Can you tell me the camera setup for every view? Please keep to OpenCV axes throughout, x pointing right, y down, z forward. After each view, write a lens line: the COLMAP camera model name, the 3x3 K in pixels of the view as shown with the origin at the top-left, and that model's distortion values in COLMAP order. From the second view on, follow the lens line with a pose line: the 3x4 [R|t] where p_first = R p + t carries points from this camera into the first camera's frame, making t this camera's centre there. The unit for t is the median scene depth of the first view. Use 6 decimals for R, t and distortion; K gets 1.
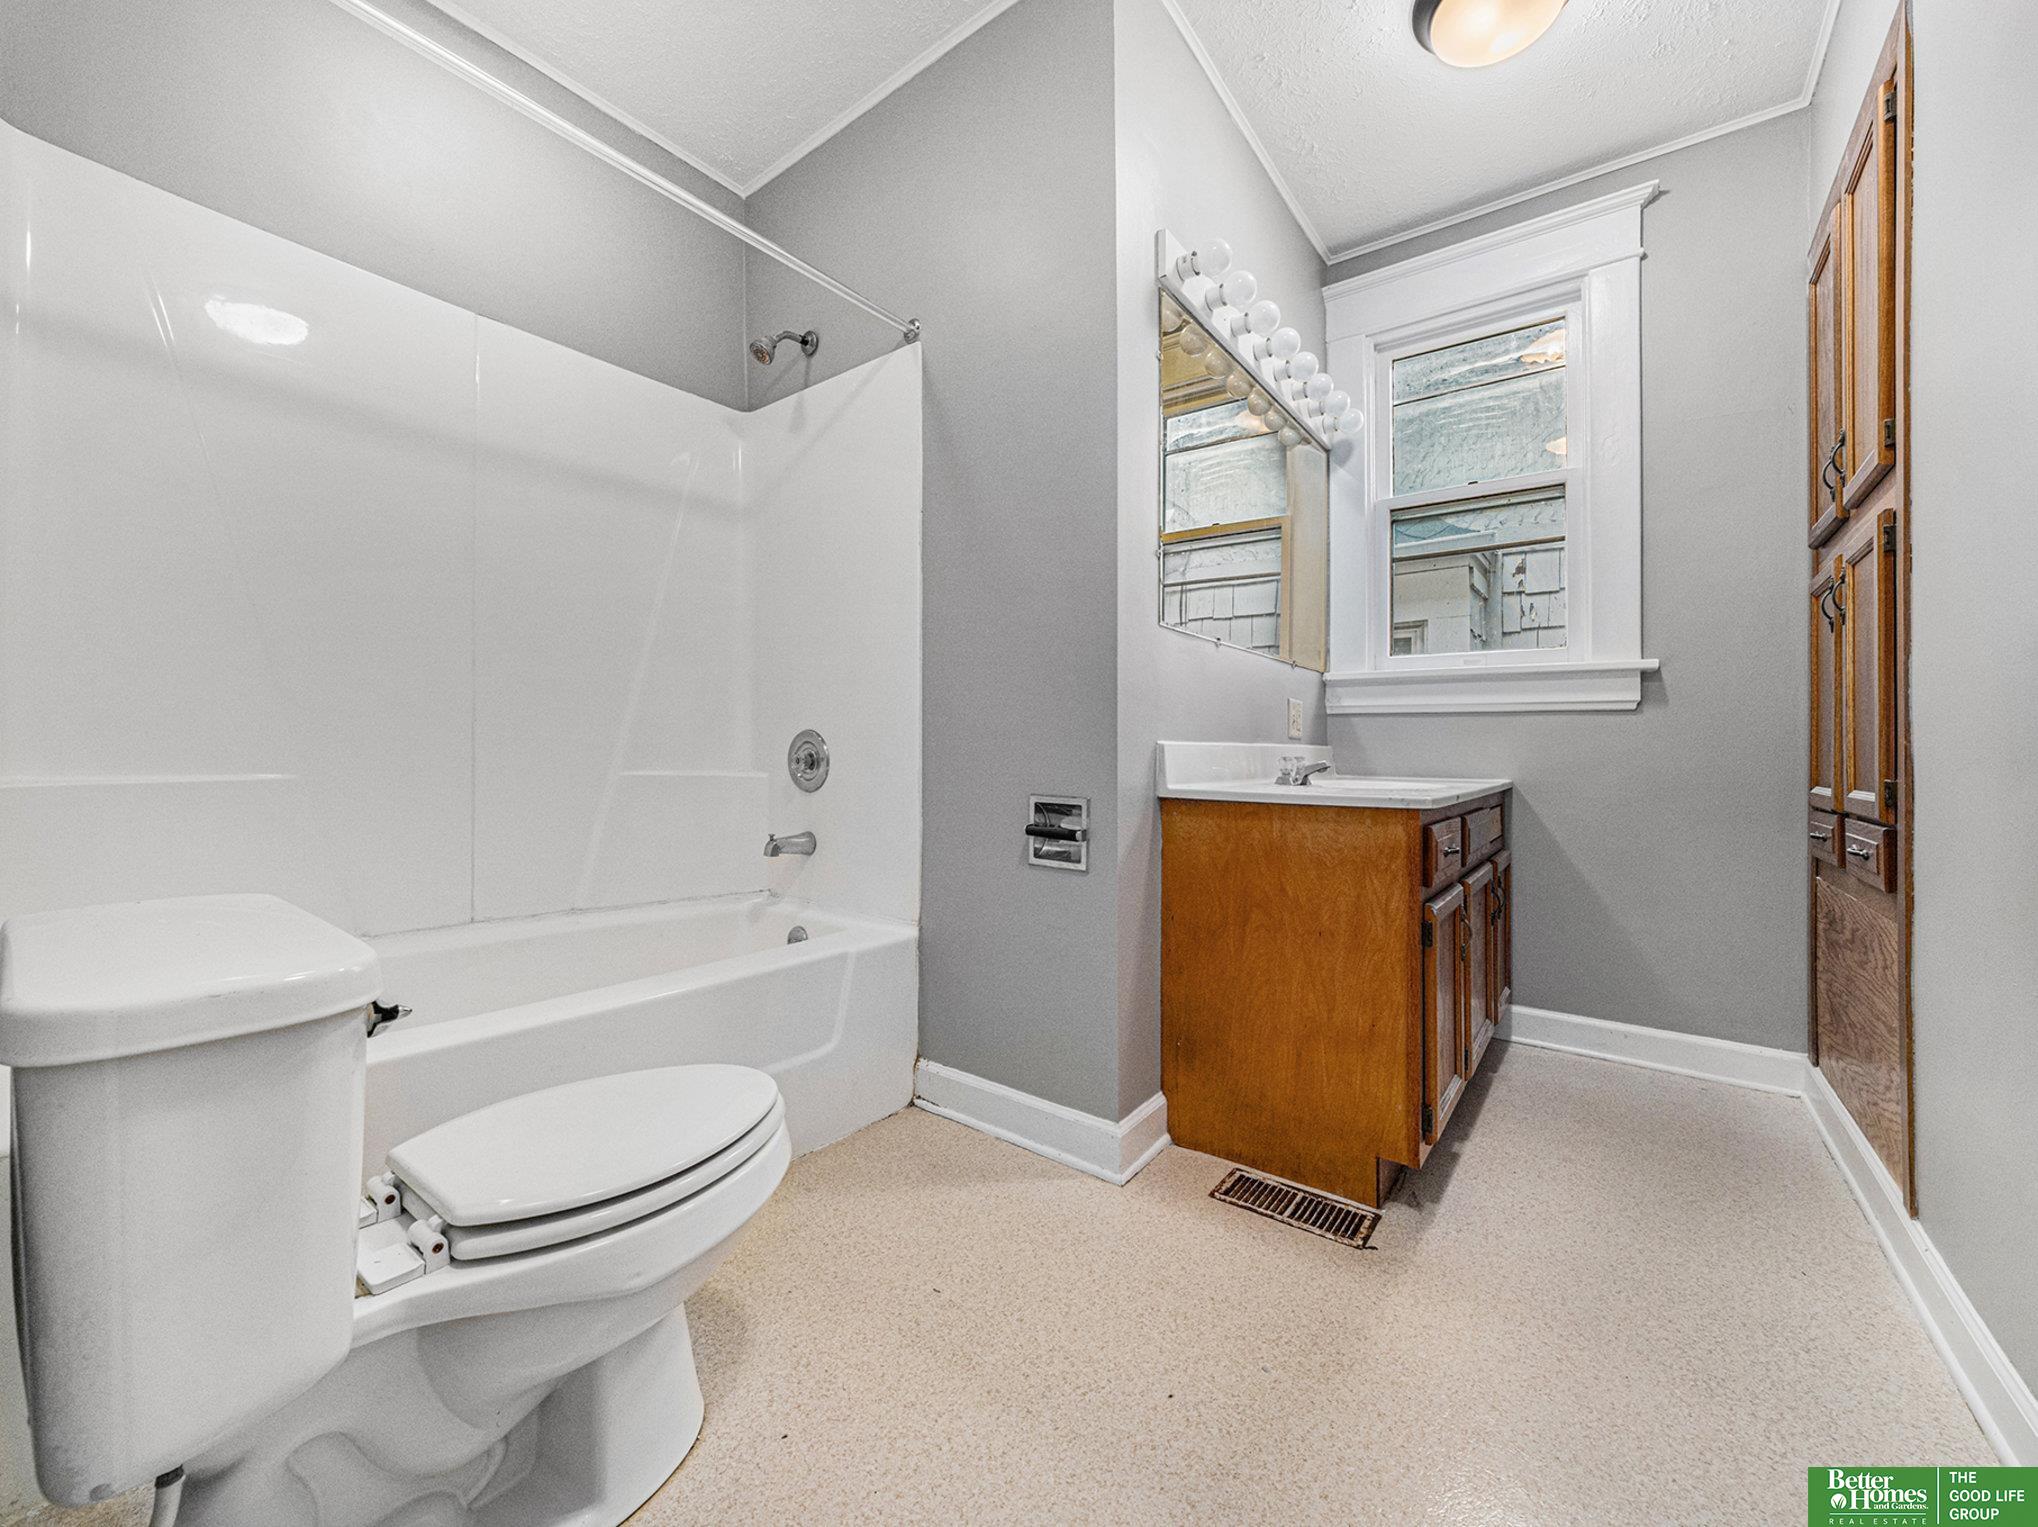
lens RADIAL K [[802.3, 0, 1017.2], [0, 802.3, 759.5], [0, 0, 1]] dist [-0.015669, 0.002026]
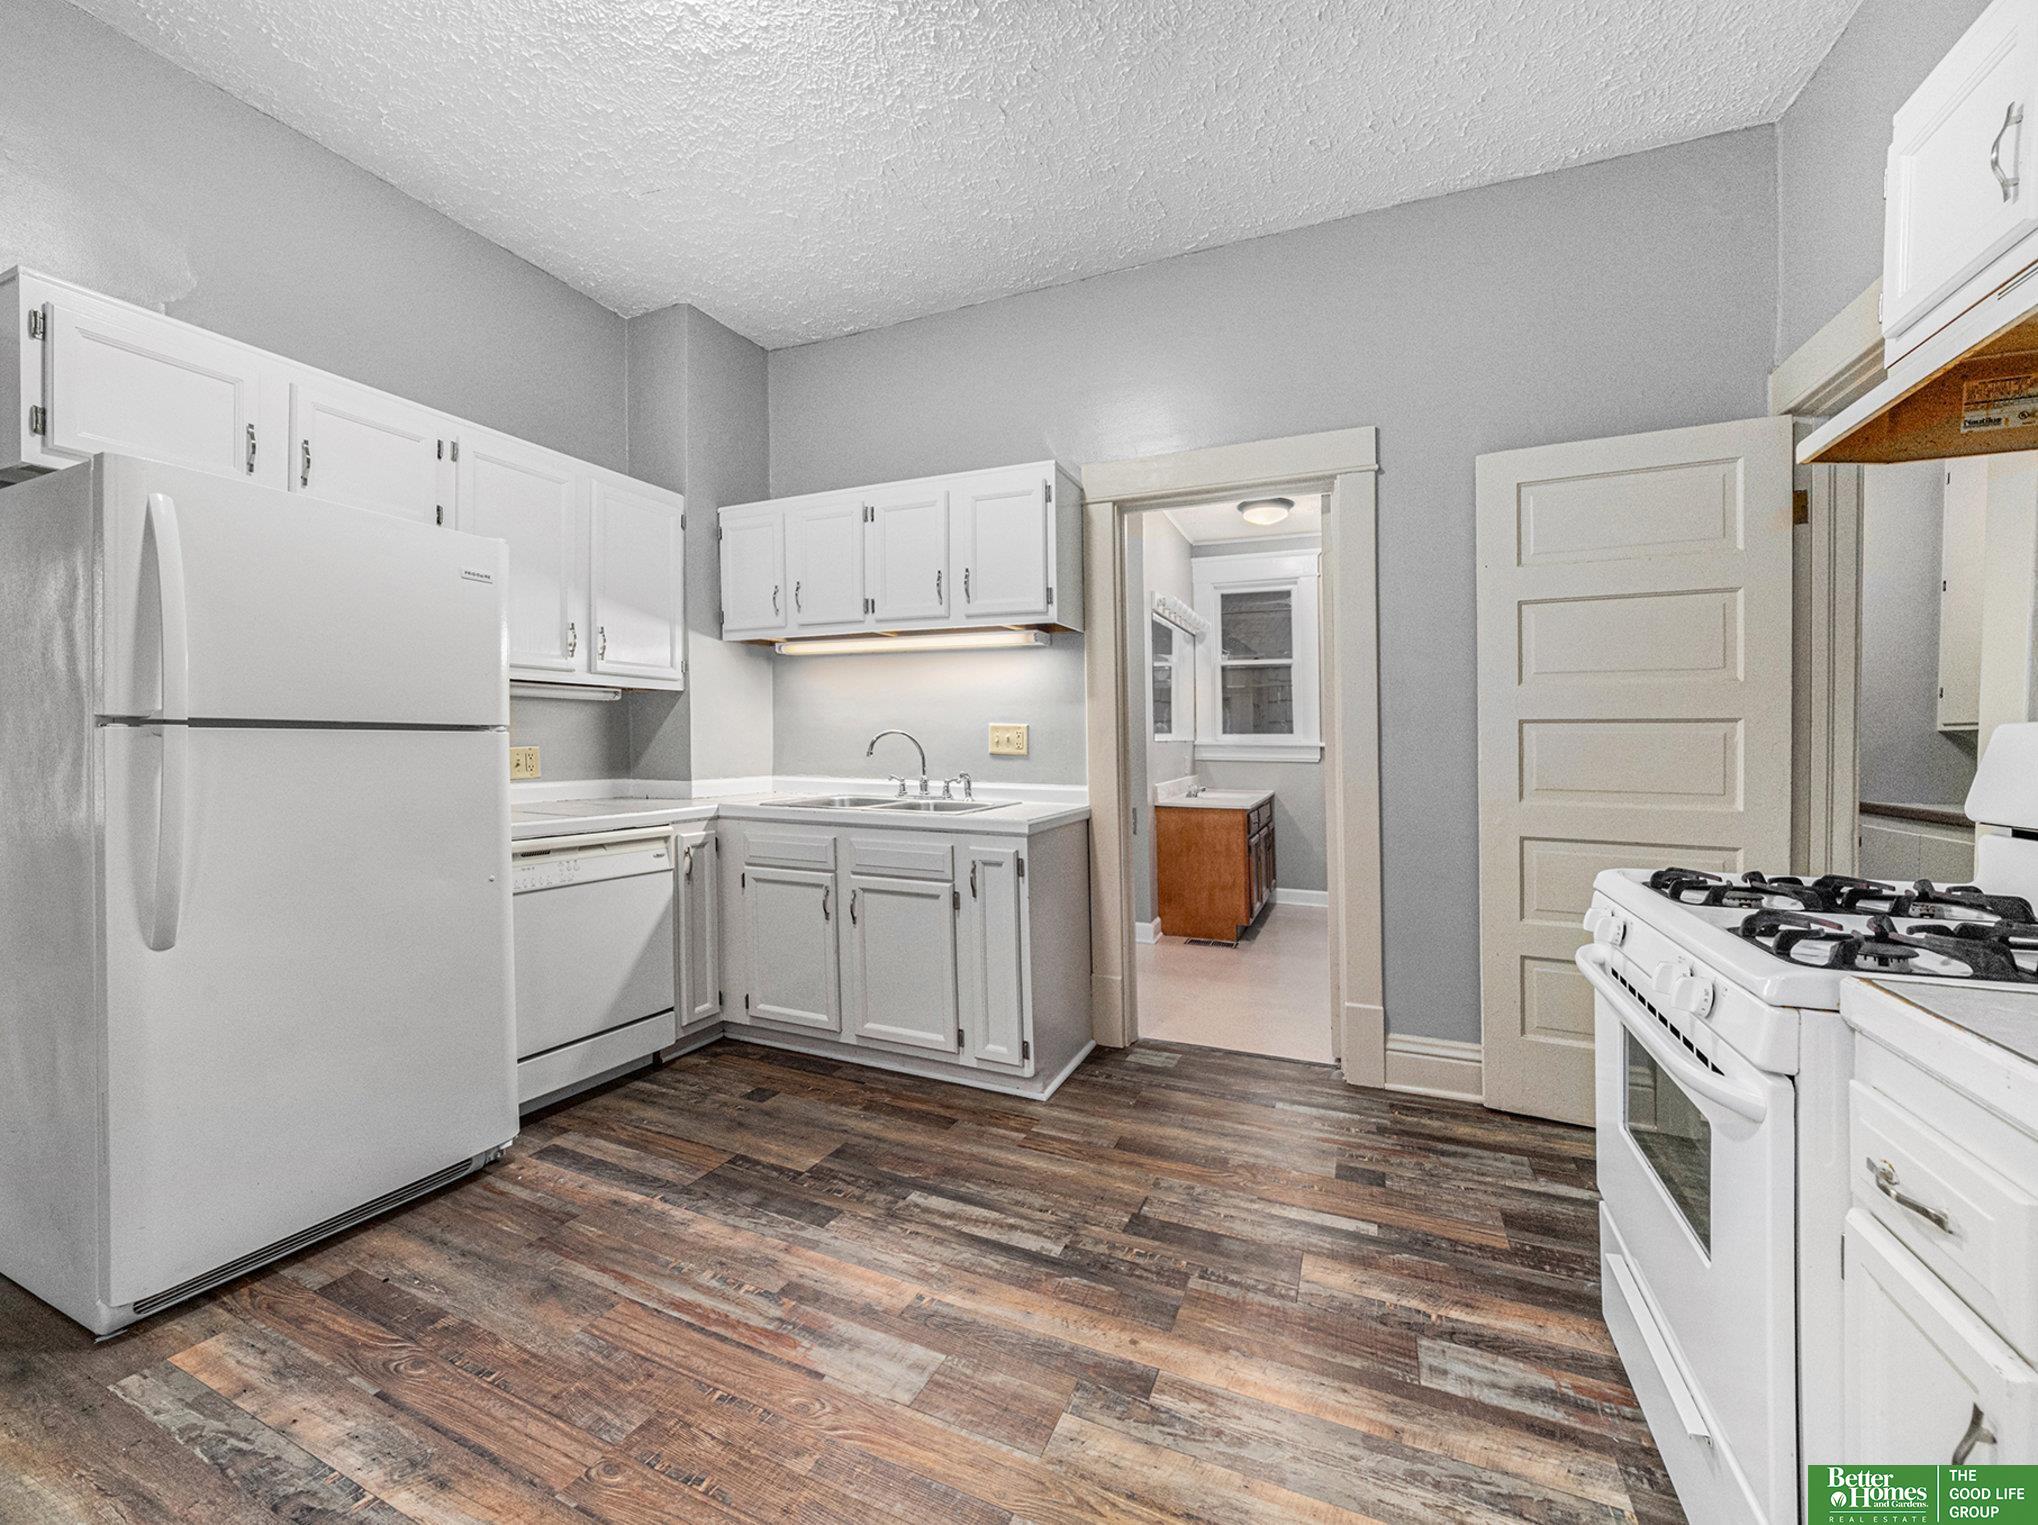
lens RADIAL K [[802.3, 0, 1016.4], [0, 802.3, 751.7], [0, 0, 1]] dist [-0.015669, 0.002026]
pose [[0.970045, -0.016490, 0.242365, -0.931336], [0.014554, 0.999846, 0.009777, -0.169813], [-0.242489, -0.005957, 0.970136, -1.496379]]
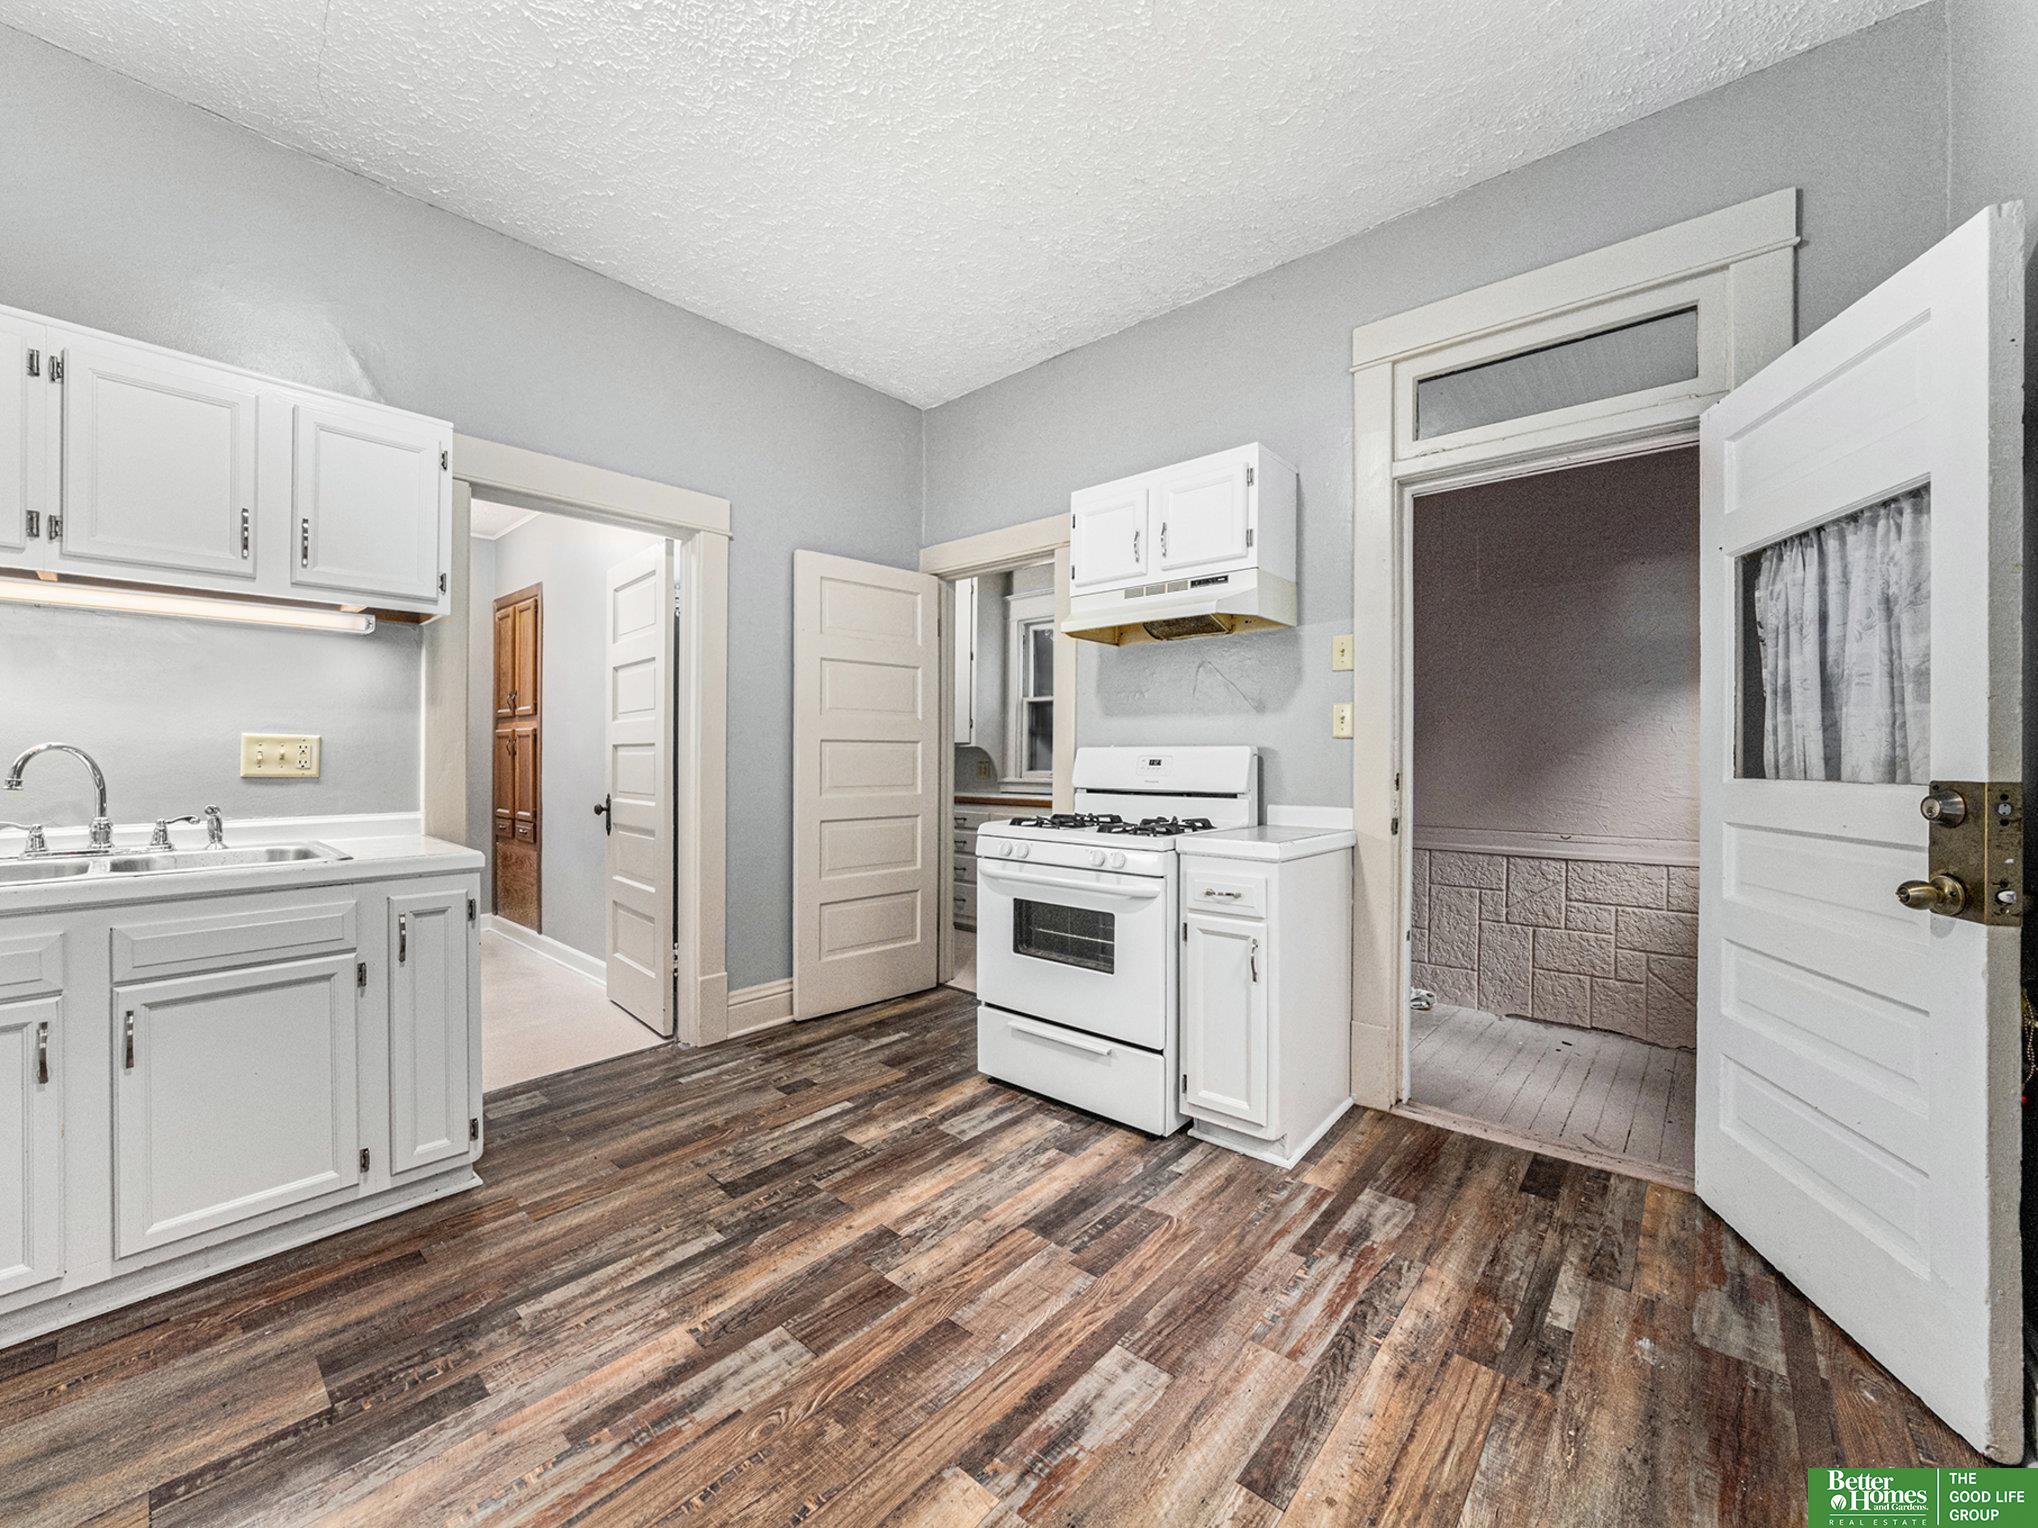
lens RADIAL K [[802.3, 0, 1005.4], [0, 802.3, 751.0], [0, 0, 1]] dist [-0.015669, 0.002026]
pose [[0.082842, -0.013329, 0.996474, -1.672161], [0.012304, 0.999848, 0.012351, -0.189847], [-0.996487, 0.011237, 0.082994, -1.015551]]
